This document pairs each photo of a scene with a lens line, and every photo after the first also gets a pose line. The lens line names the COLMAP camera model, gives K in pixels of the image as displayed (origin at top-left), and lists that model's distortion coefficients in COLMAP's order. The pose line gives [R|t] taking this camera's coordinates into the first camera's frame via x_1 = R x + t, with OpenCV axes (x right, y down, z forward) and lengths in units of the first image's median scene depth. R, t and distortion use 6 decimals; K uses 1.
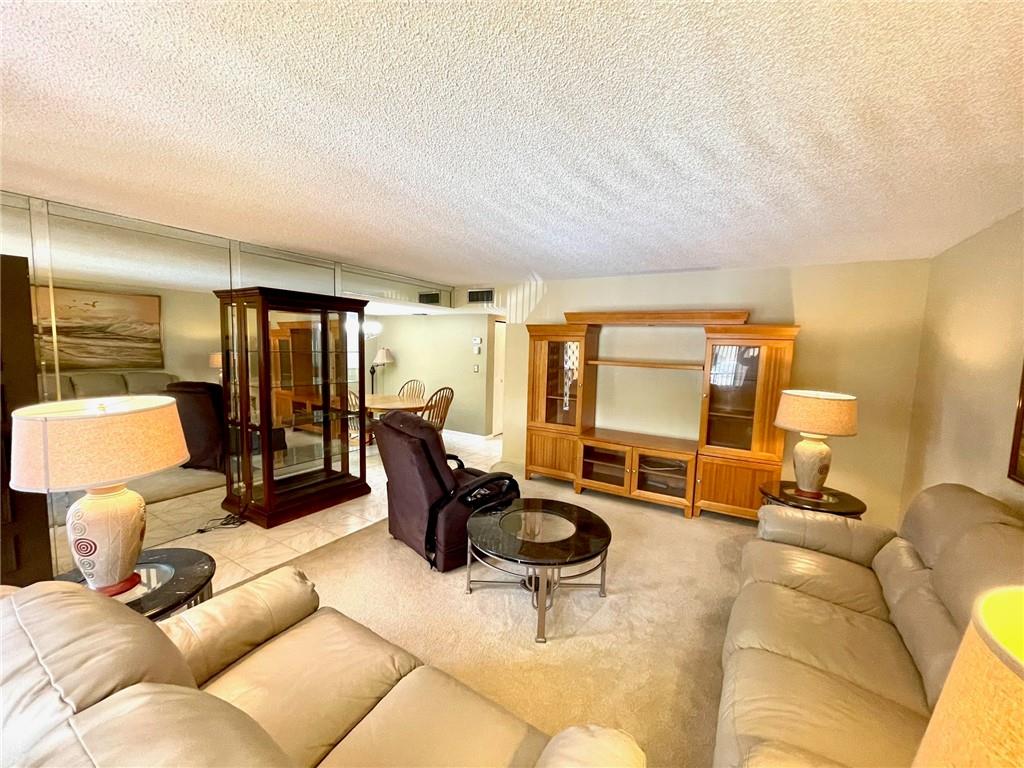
lens RADIAL K [[414.1, 0, 509.8], [0, 414.1, 383.0], [0, 0, 1]] dist [-0.001561, -0.000454]
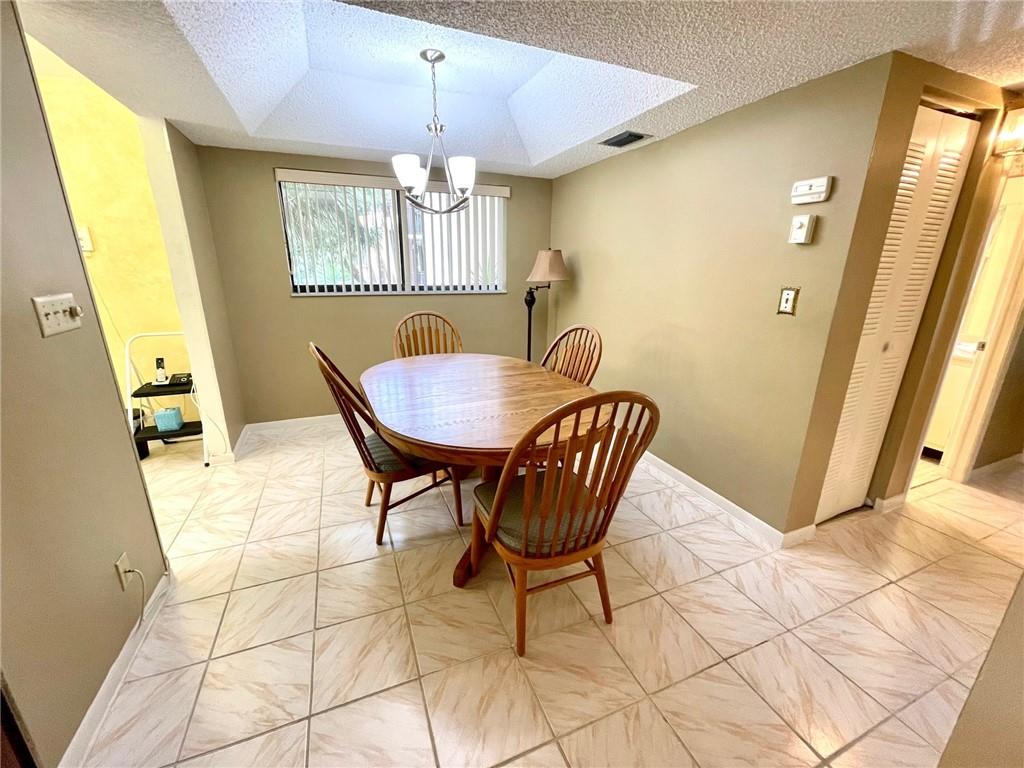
lens RADIAL K [[414.1, 0, 510.4], [0, 414.1, 386.9], [0, 0, 1]] dist [-0.001561, -0.000454]
pose [[0.794690, 0.149174, -0.588400, -0.068678], [-0.037162, 0.979471, 0.198130, -0.032282], [0.605876, -0.135586, 0.783920, 0.792613]]
